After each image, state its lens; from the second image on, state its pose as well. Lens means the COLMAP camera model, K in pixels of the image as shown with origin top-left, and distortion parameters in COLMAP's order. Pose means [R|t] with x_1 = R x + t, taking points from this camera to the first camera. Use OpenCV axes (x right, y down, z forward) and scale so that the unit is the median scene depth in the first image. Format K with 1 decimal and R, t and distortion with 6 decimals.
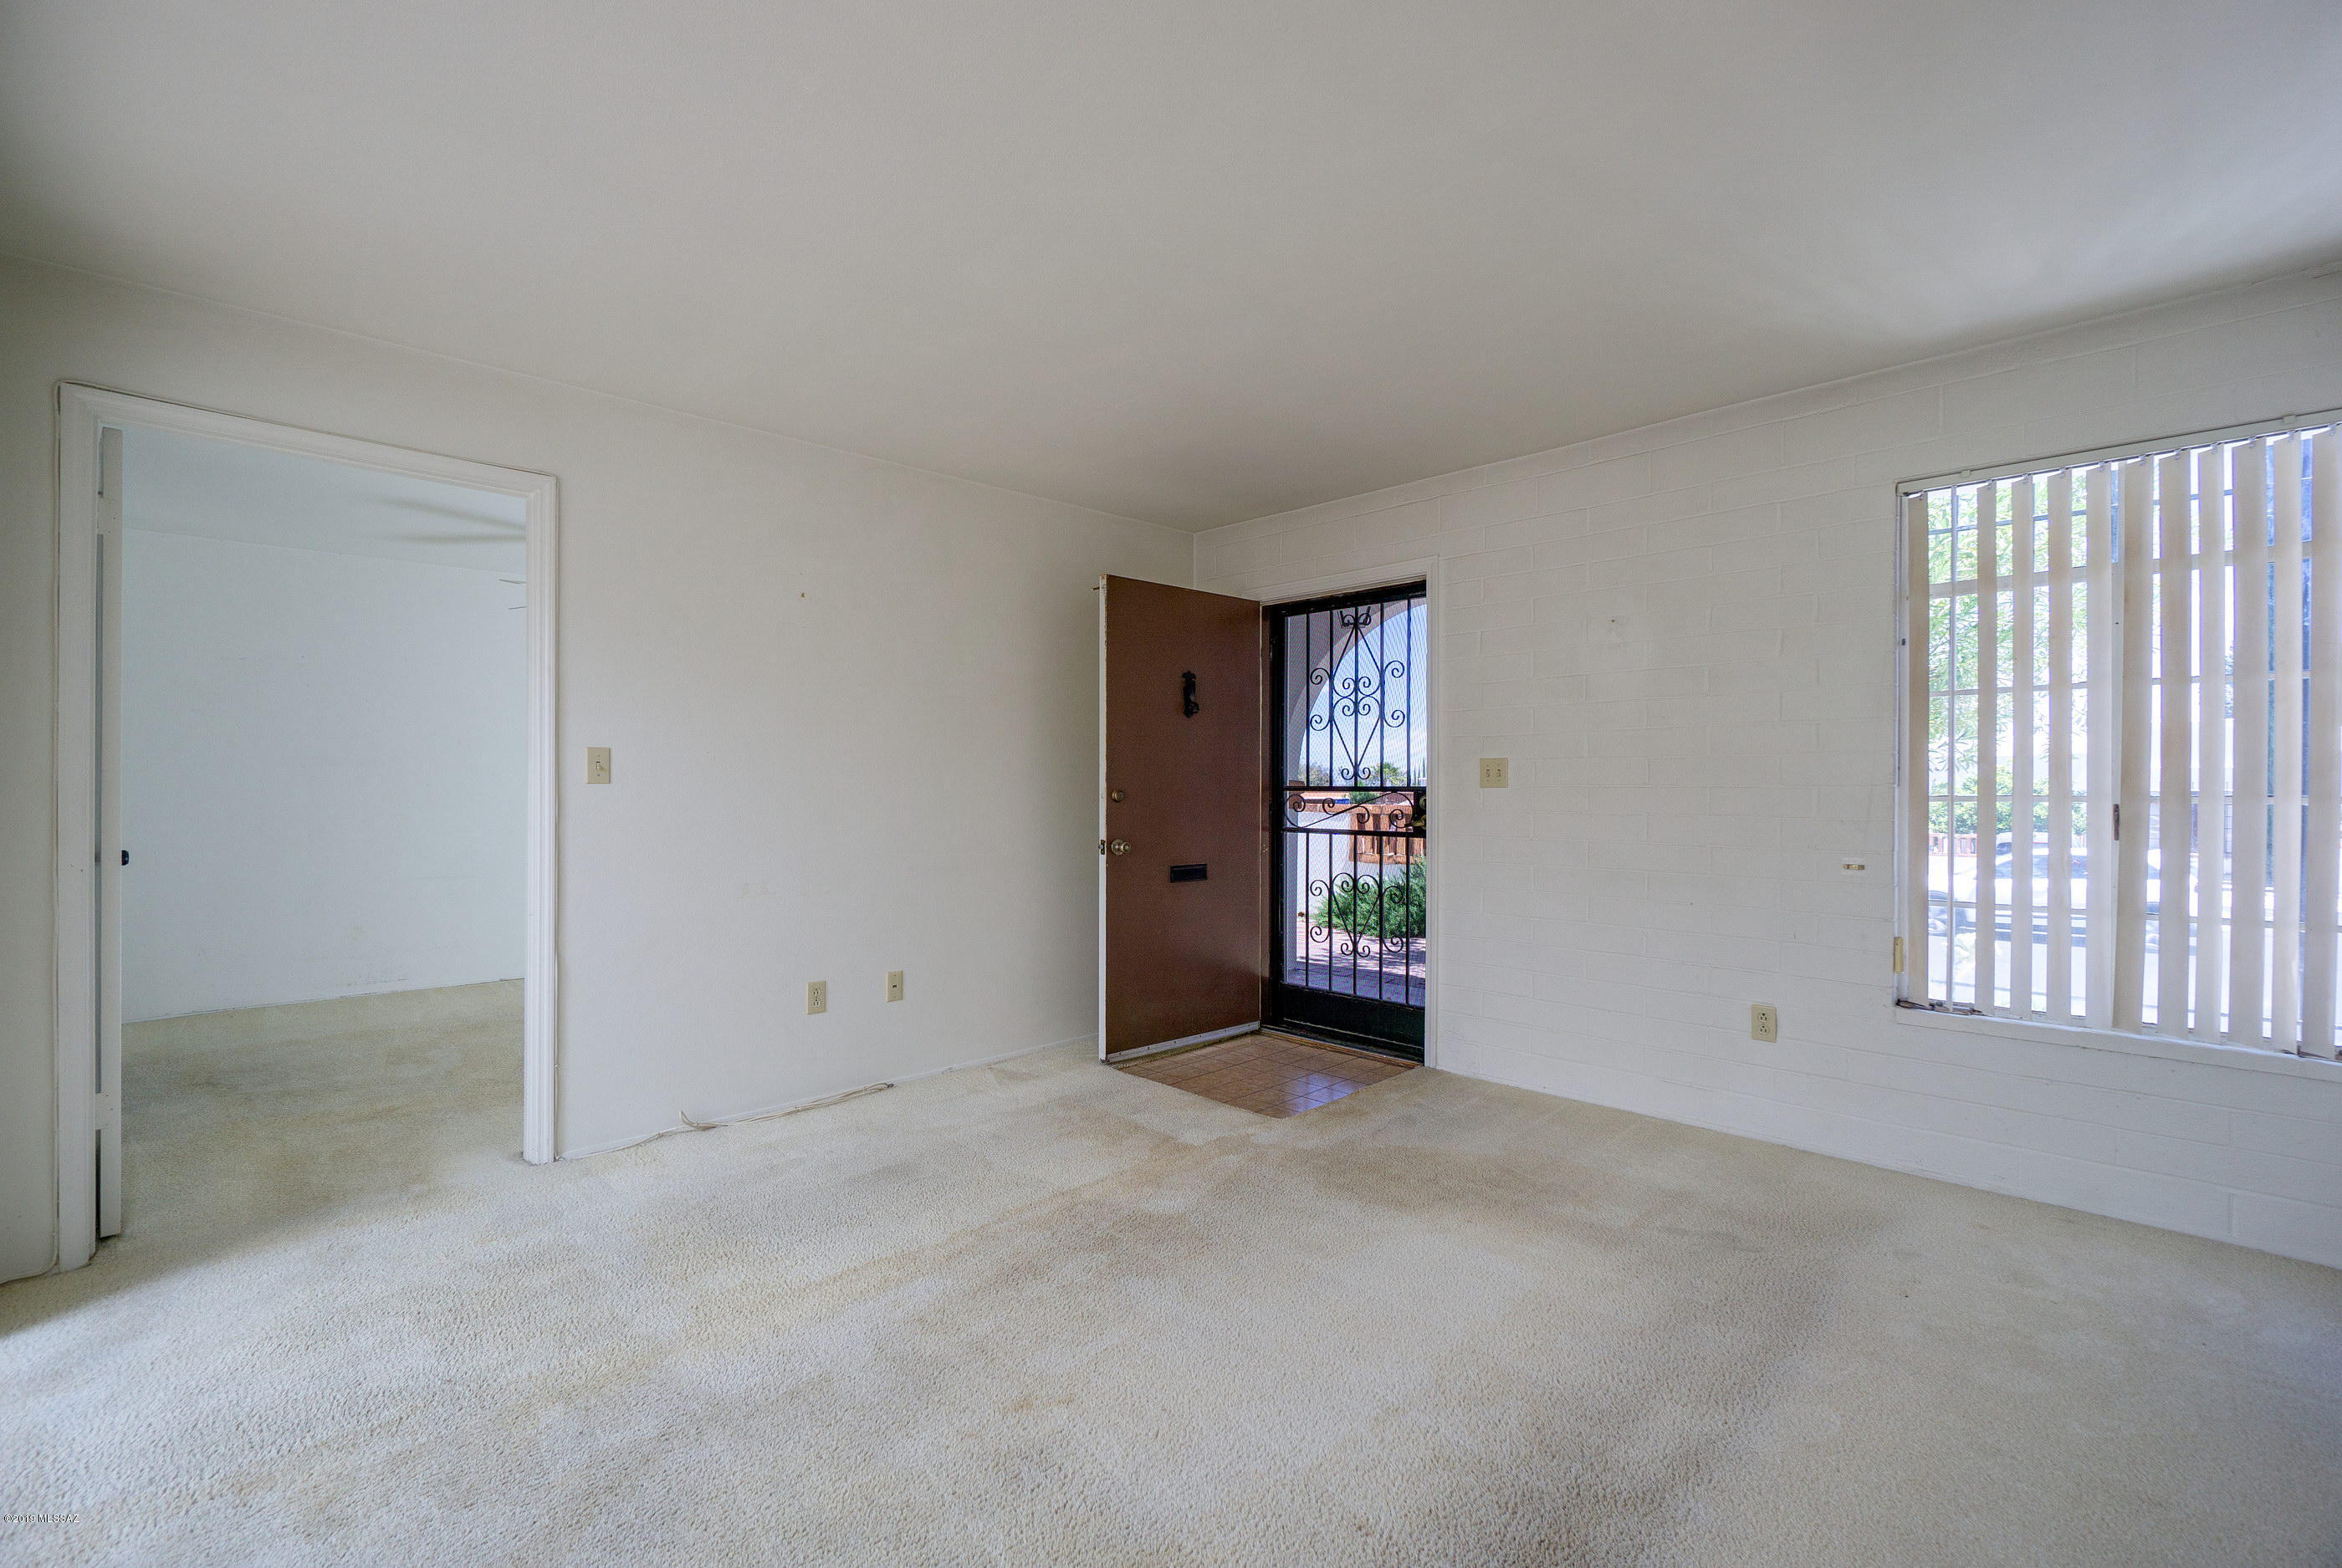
lens RADIAL K [[1048.4, 0, 1221.1], [0, 1048.4, 801.9], [0, 0, 1]] dist [-0.010434, -0.000060]
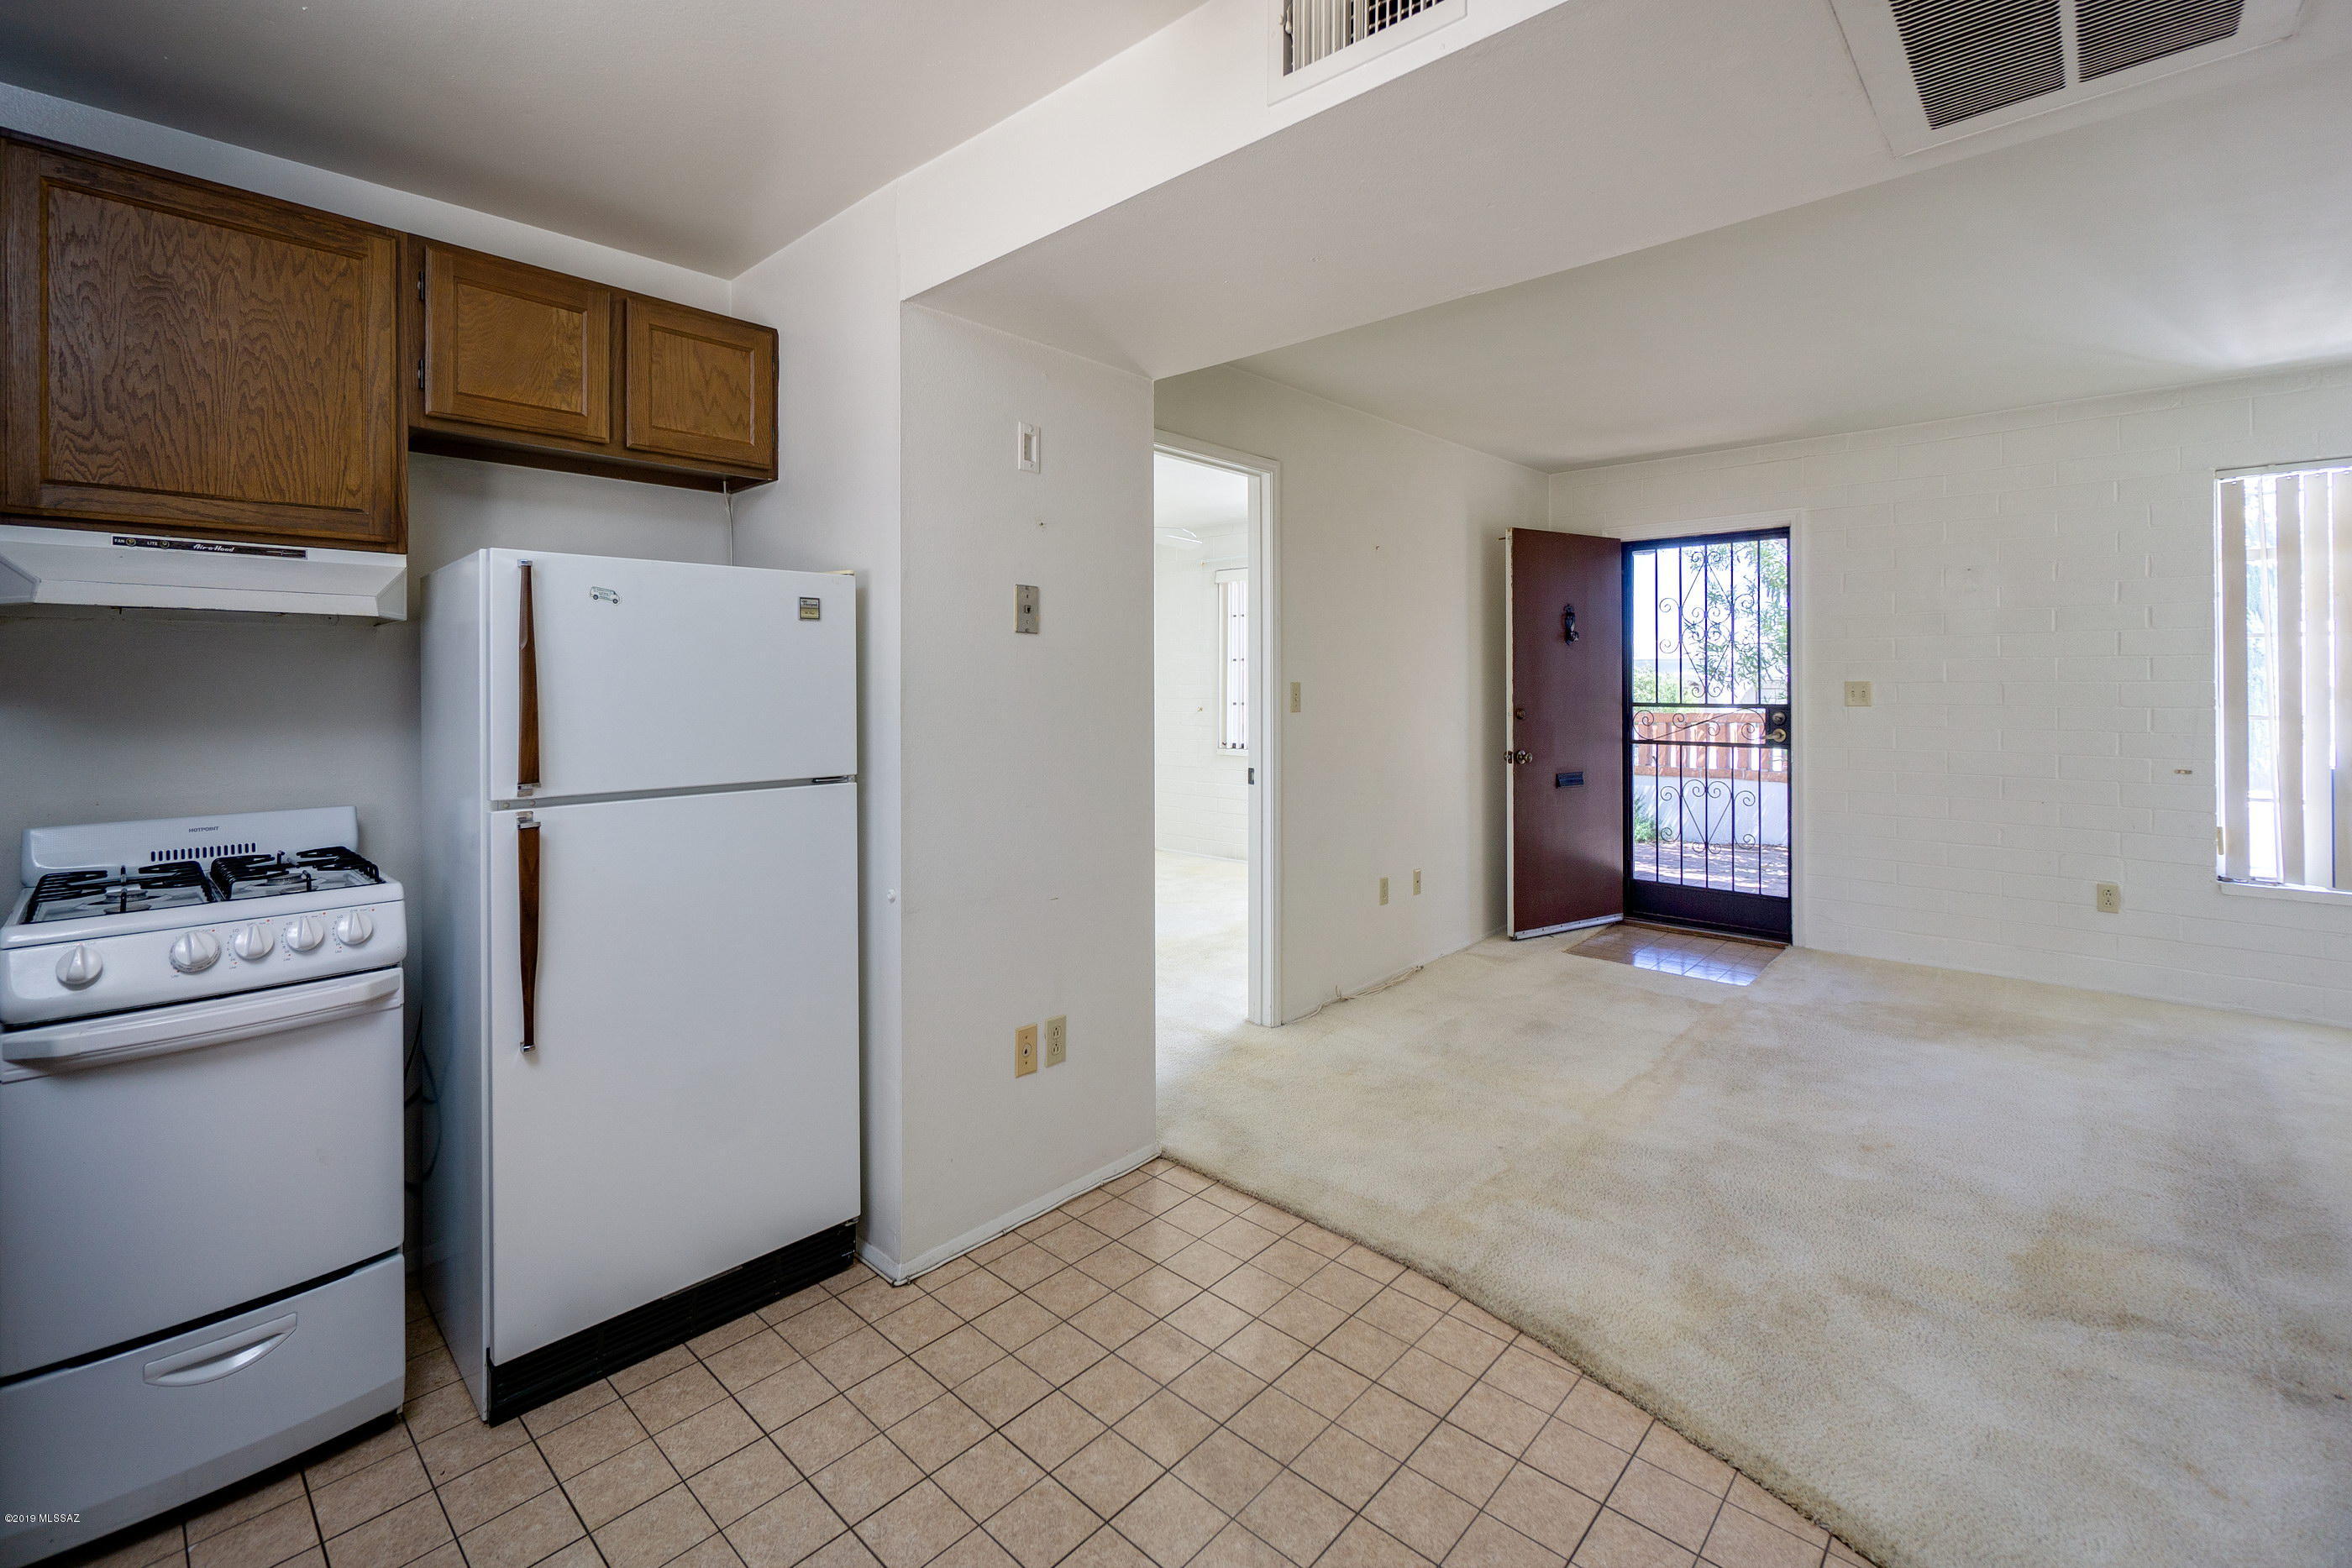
lens RADIAL K [[1239.3, 0, 1221.2], [0, 1239.3, 676.1], [0, 0, 1]] dist [0.009571, -0.000684]
pose [[0.992247, -0.000320, 0.124279, -0.585247], [0.002015, 0.999907, -0.013511, -0.028169], [-0.124263, 0.013657, 0.992155, -0.280582]]
